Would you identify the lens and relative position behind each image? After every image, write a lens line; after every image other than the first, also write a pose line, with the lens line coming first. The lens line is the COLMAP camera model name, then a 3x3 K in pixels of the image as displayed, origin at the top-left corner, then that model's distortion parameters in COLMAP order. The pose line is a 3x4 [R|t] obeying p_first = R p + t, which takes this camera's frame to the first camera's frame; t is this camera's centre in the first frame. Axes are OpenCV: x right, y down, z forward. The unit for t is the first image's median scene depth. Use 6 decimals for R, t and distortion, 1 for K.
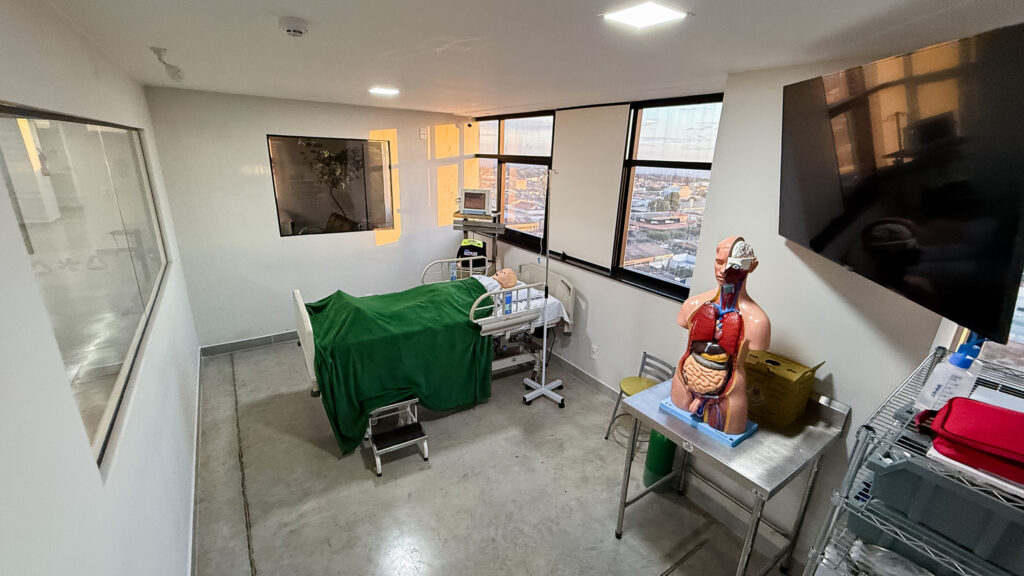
lens RADIAL K [[416.9, 0, 505.2], [0, 416.9, 285.5], [0, 0, 1]] dist [-0.002736, -0.000026]
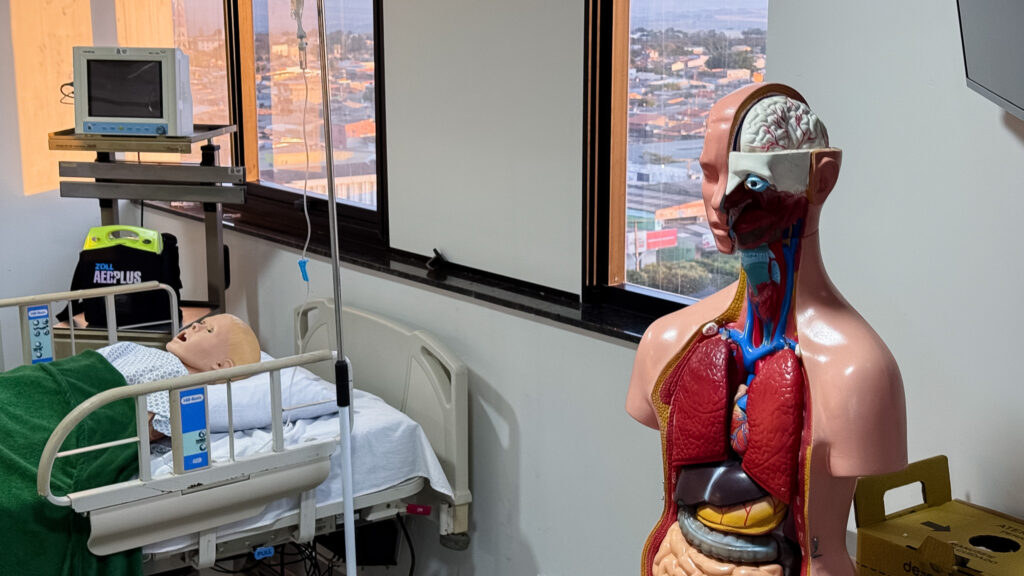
lens RADIAL K [[1485.0, 0, 513.8], [0, 1485.0, 291.0], [0, 0, 1]] dist [0.053747, 0.000000]
pose [[0.996750, -0.047293, 0.065206, 0.155862], [0.053436, 0.993952, -0.095935, 0.057071], [-0.060275, 0.099107, 0.993250, 0.004910]]
